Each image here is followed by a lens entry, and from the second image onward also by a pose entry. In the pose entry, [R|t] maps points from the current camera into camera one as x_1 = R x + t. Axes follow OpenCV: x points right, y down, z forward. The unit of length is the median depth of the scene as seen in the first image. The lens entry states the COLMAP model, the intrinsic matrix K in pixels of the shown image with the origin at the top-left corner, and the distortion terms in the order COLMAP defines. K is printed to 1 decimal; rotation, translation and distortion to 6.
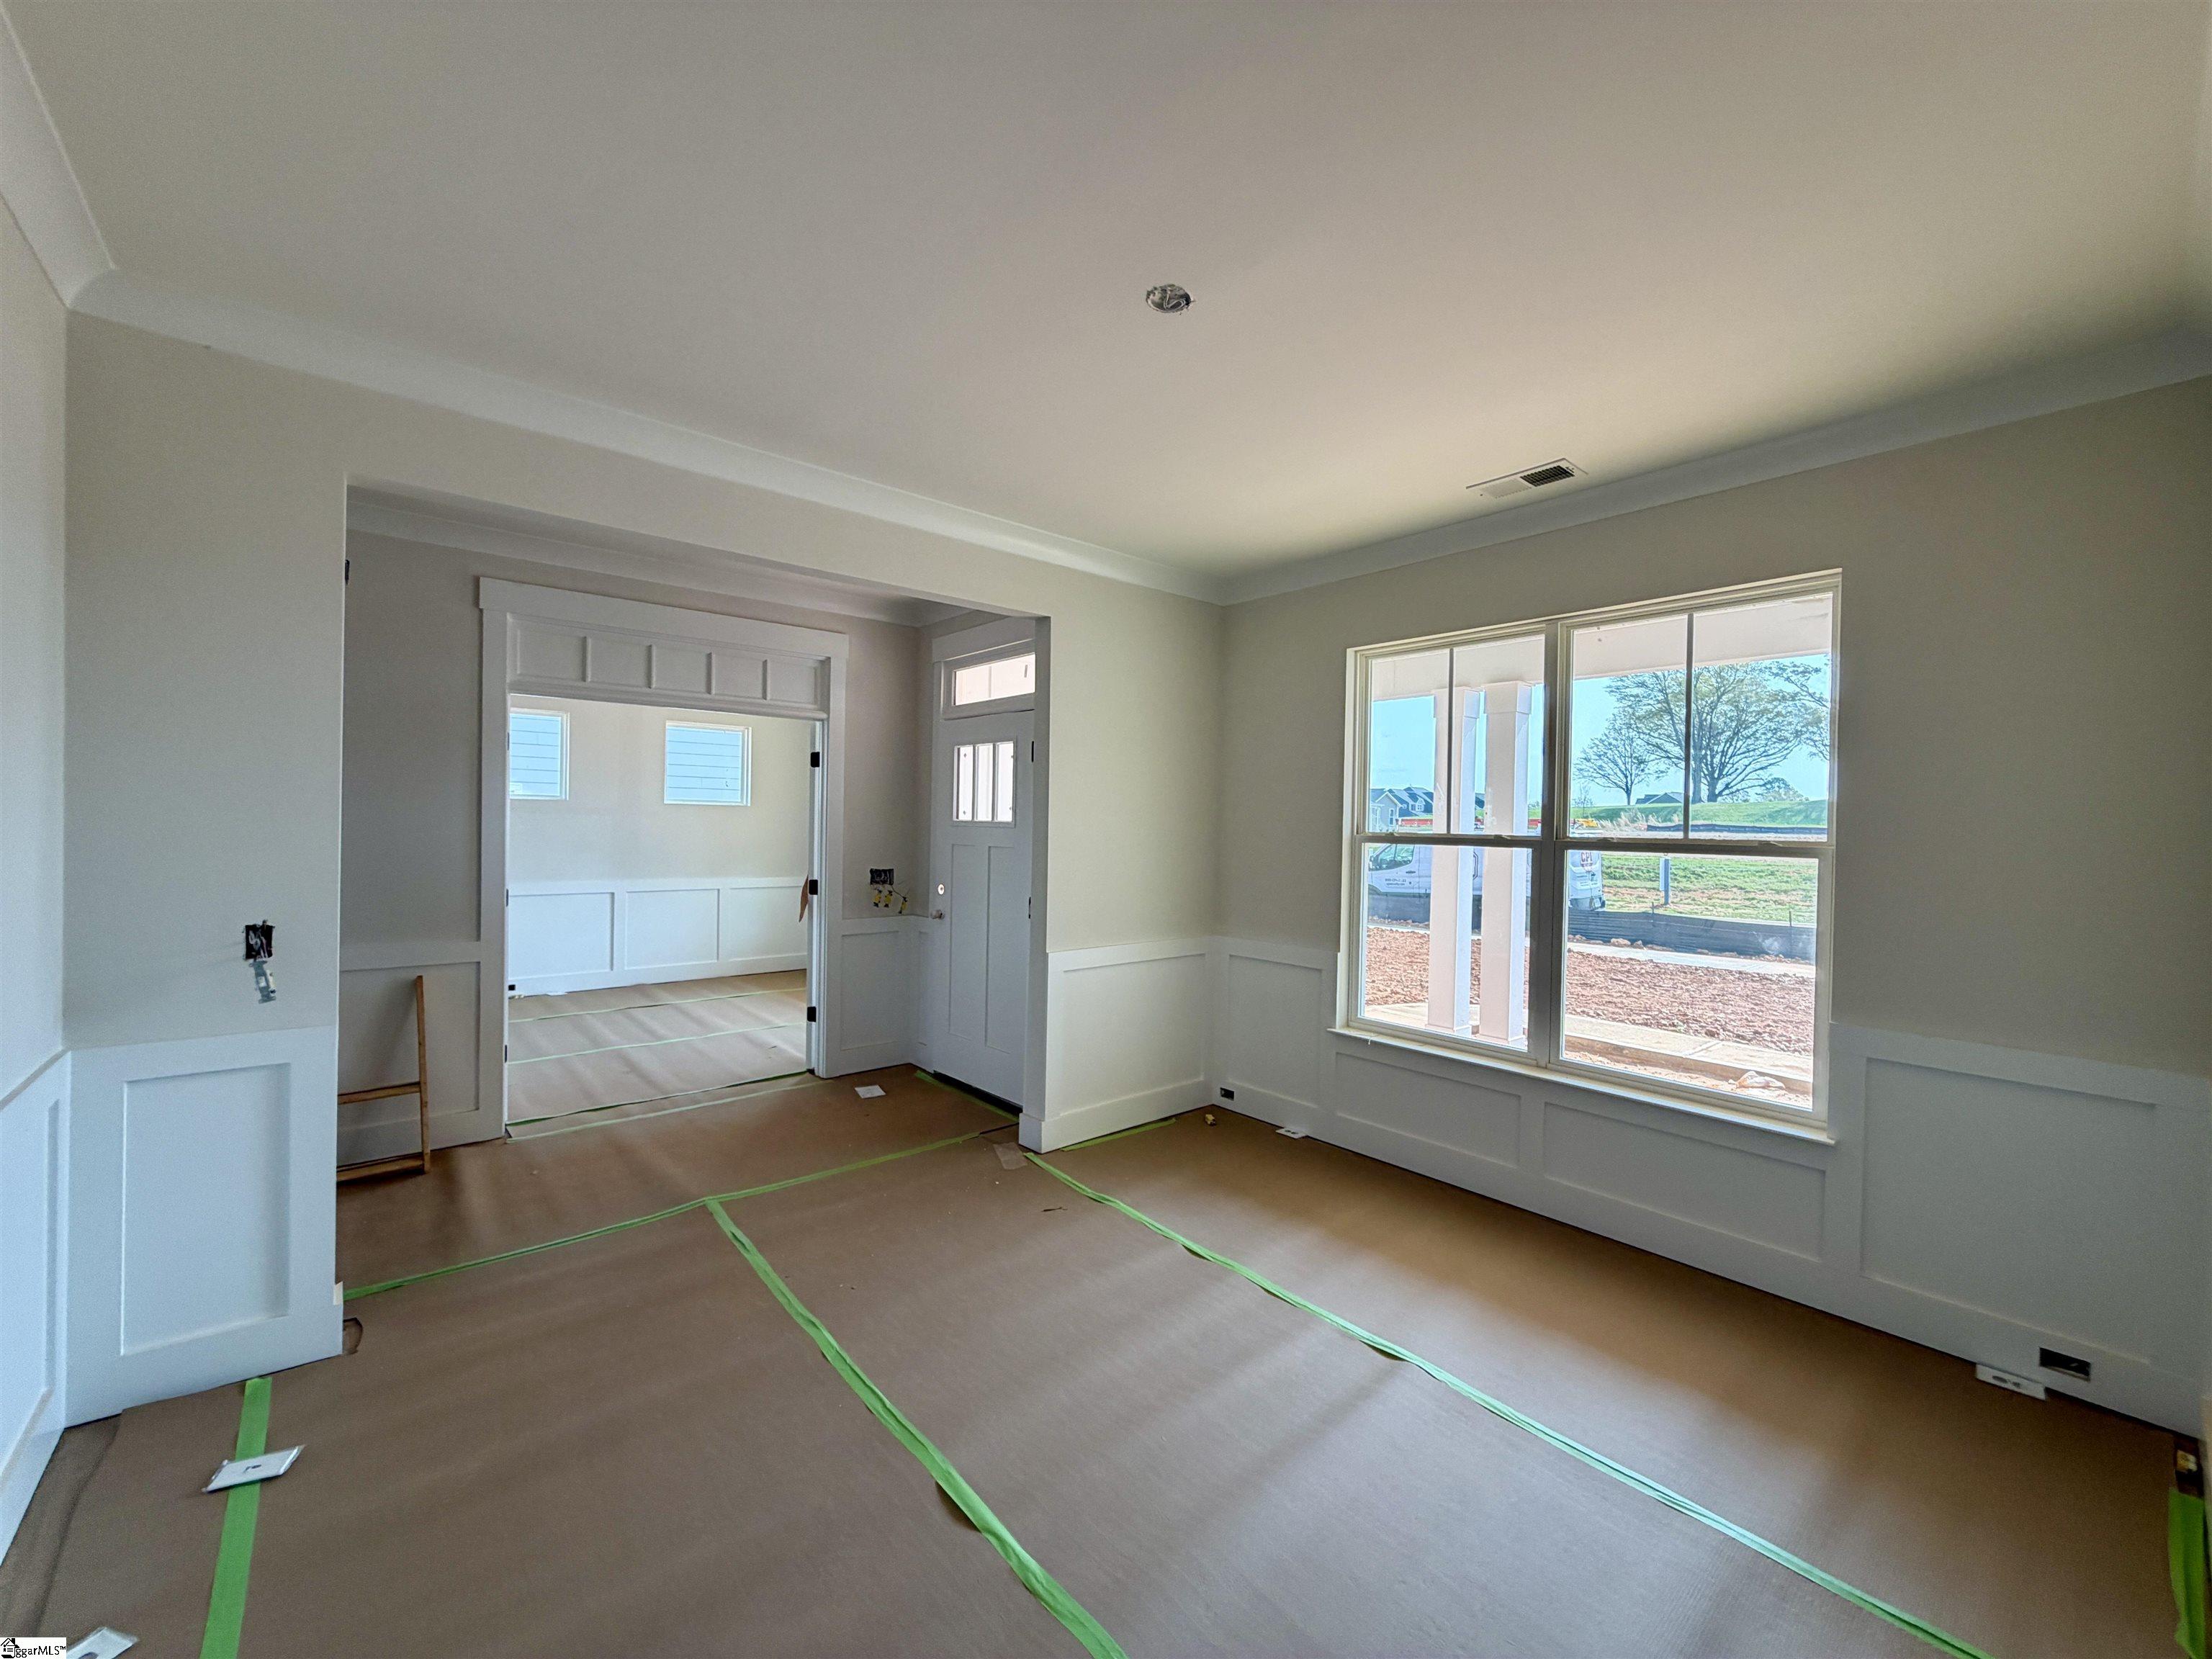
lens RADIAL K [[873.4, 0, 1110.9], [0, 873.4, 850.2], [0, 0, 1]] dist [0.009881, -0.000002]
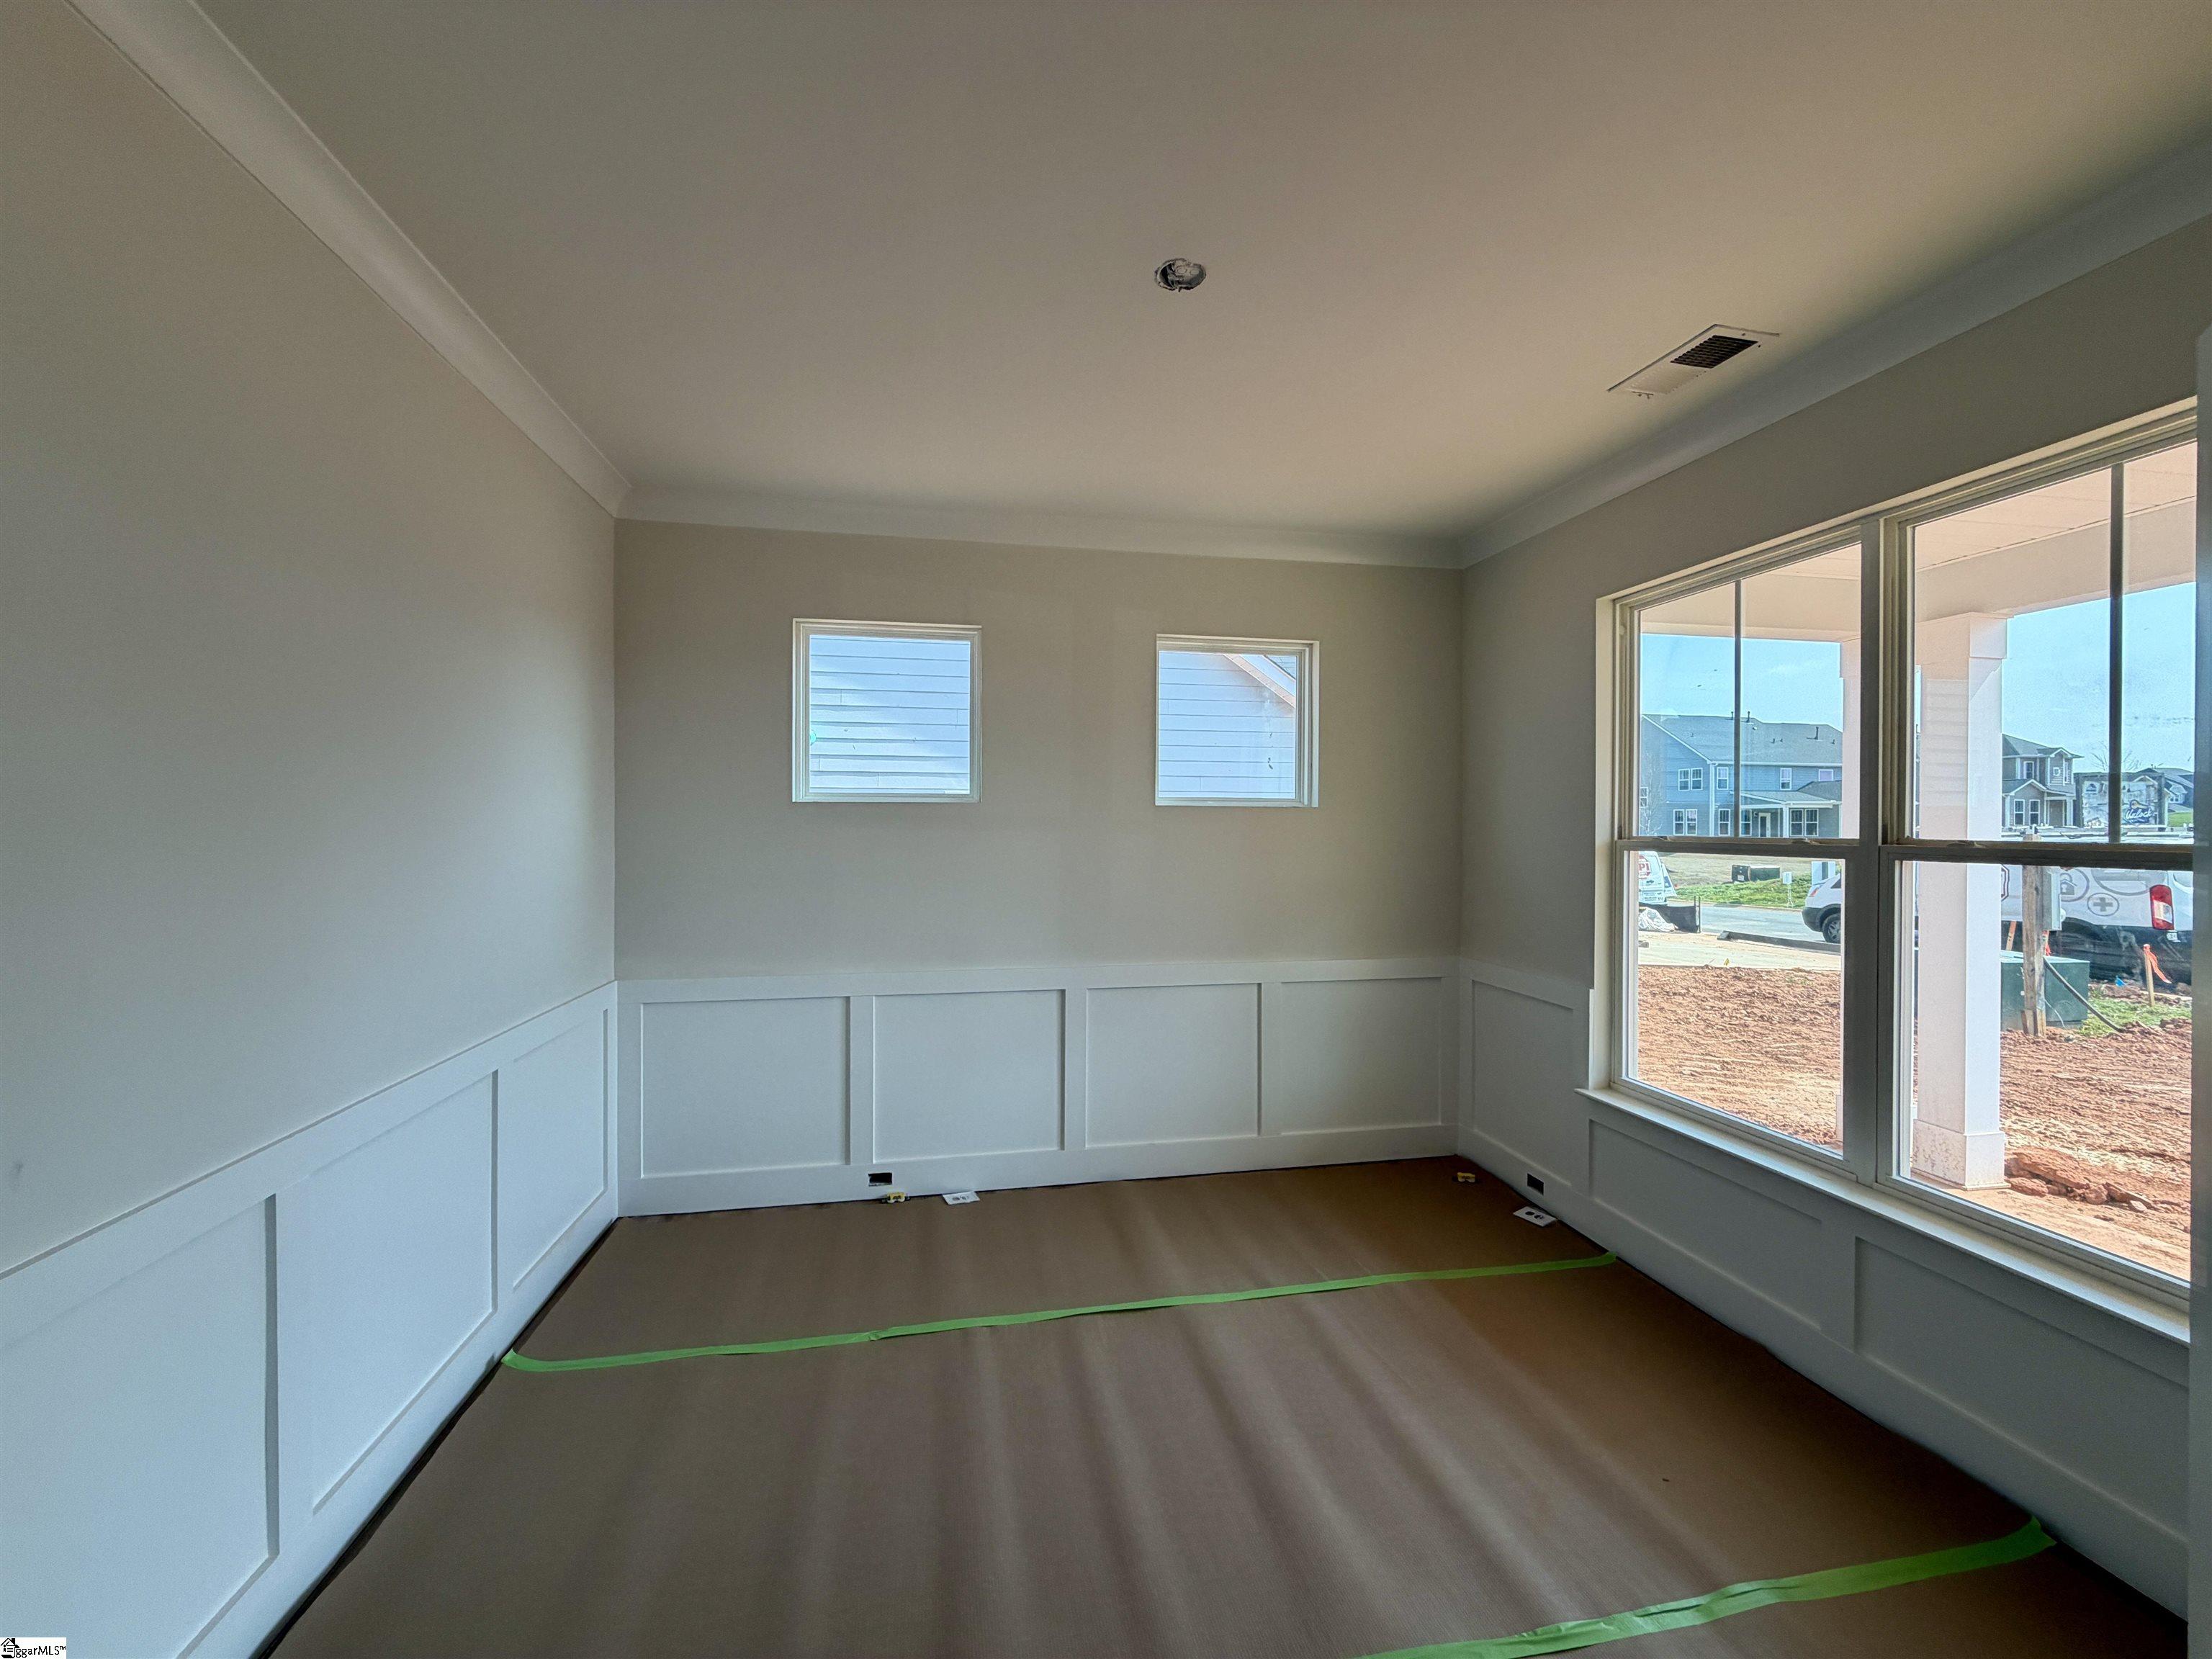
lens RADIAL K [[881.7, 0, 1106.0], [0, 881.7, 829.5], [0, 0, 1]] dist [0.000156, -0.000038]
pose [[0.842484, -0.011983, -0.538587, 0.322145], [-0.007775, 0.999378, -0.034397, 0.005317], [0.538665, 0.033166, 0.841867, 0.106260]]
